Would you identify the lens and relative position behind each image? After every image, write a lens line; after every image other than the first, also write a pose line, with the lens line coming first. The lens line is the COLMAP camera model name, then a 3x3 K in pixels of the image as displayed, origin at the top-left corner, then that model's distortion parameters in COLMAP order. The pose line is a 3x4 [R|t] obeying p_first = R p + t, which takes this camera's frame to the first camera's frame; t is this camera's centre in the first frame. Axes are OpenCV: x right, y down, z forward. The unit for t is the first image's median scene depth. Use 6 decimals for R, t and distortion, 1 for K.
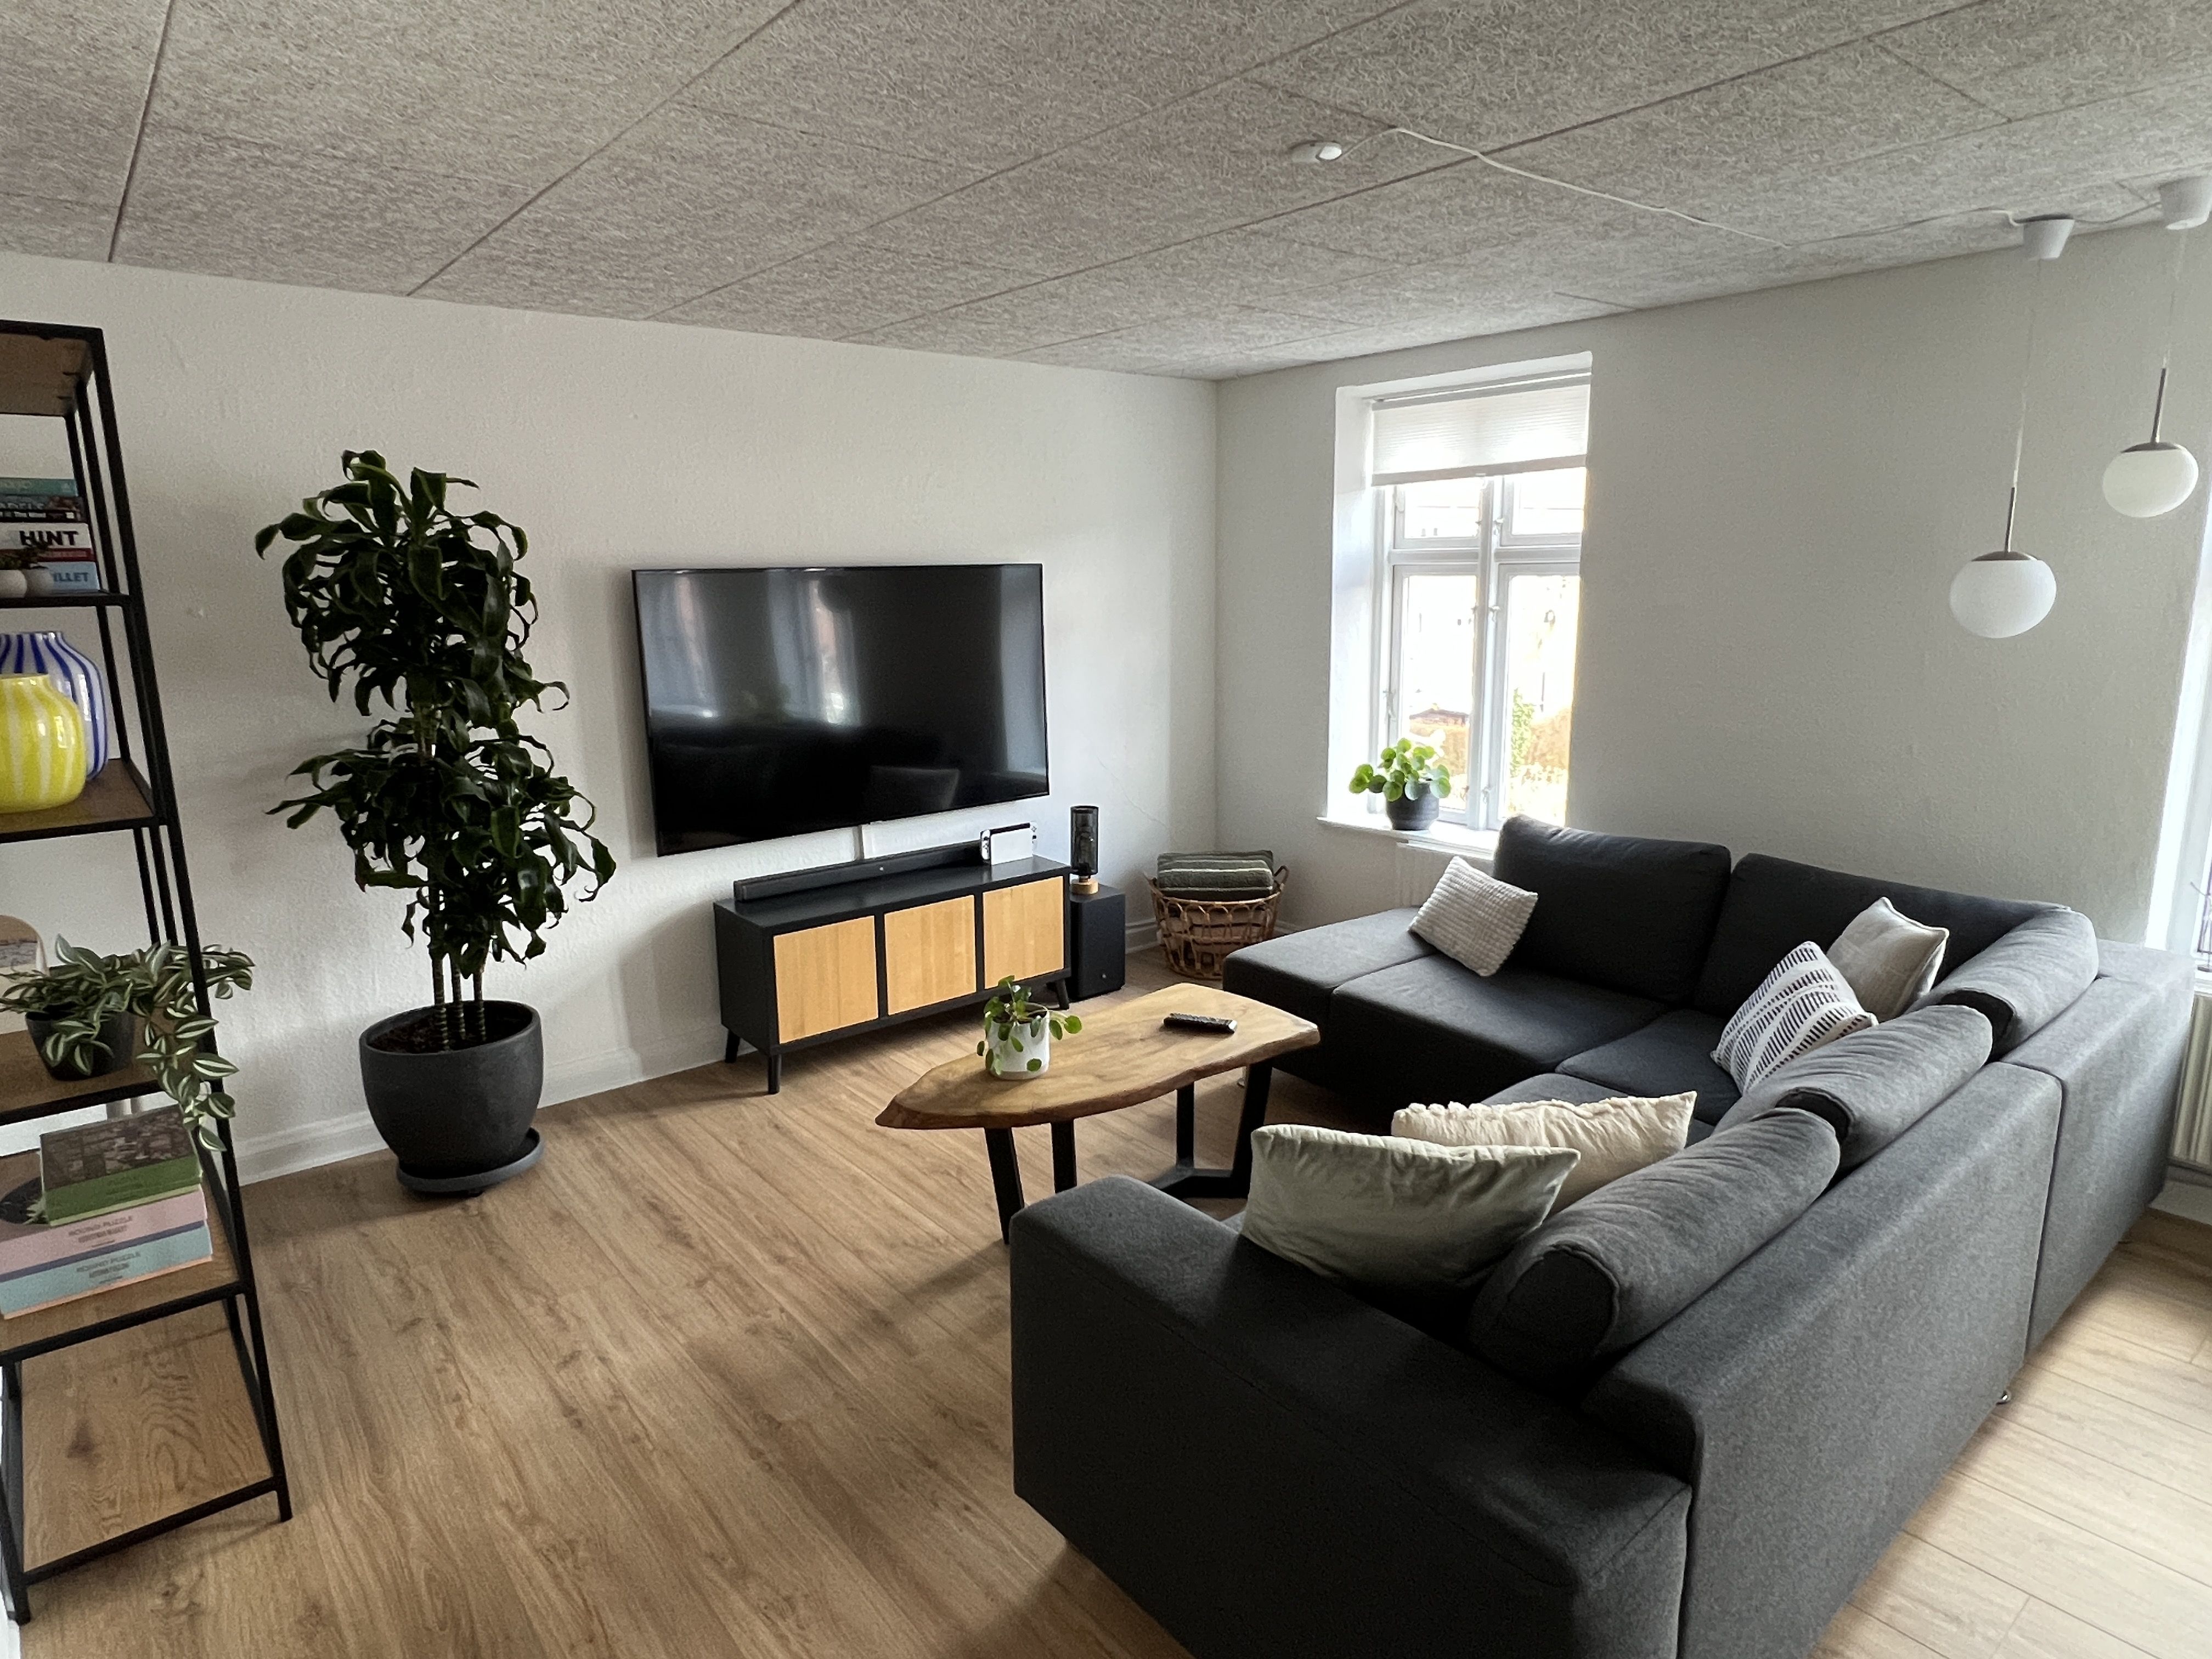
lens RADIAL K [[1277.8, 0, 1106.0], [0, 1277.8, 829.5], [0, 0, 1]] dist [0.001536, 0.000016]
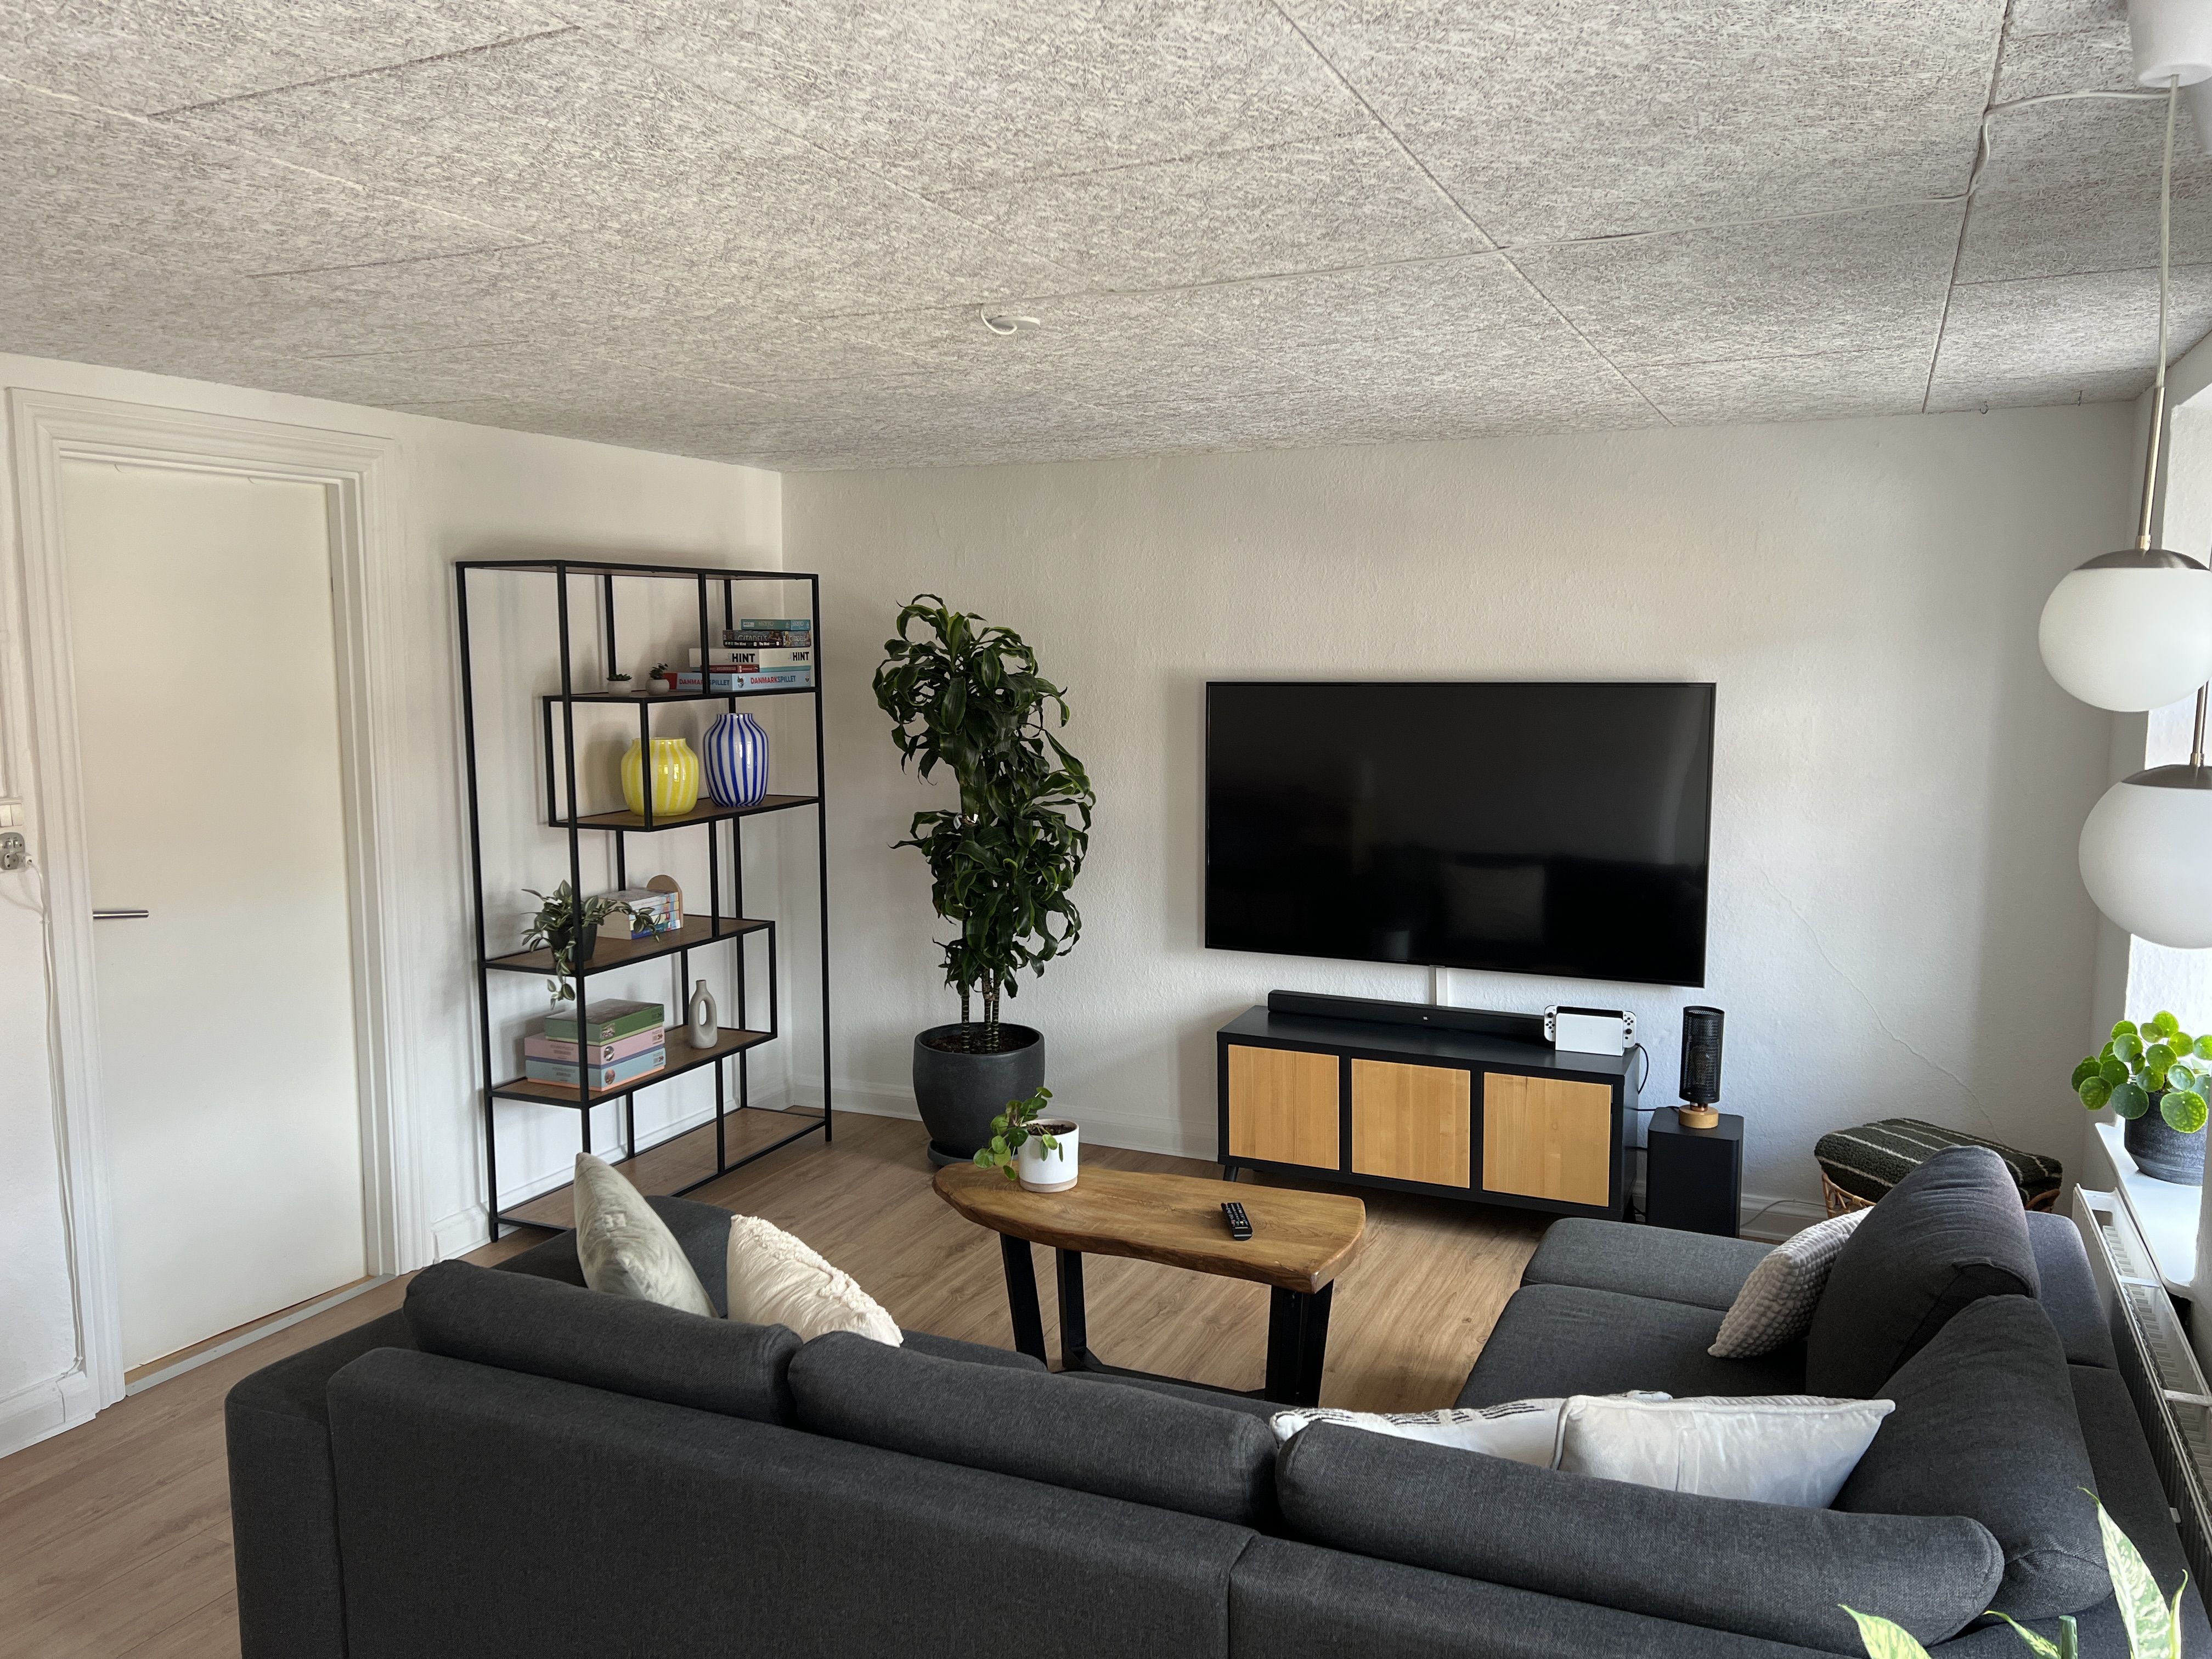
lens RADIAL K [[1650.1, 0, 1106.0], [0, 1650.1, 829.5], [0, 0, 1]] dist [-0.009766, -0.005065]
pose [[0.427612, 0.118623, -0.896145, 0.765283], [-0.186723, 0.981564, 0.040831, -0.106328], [0.884467, 0.149871, 0.441878, 0.290441]]
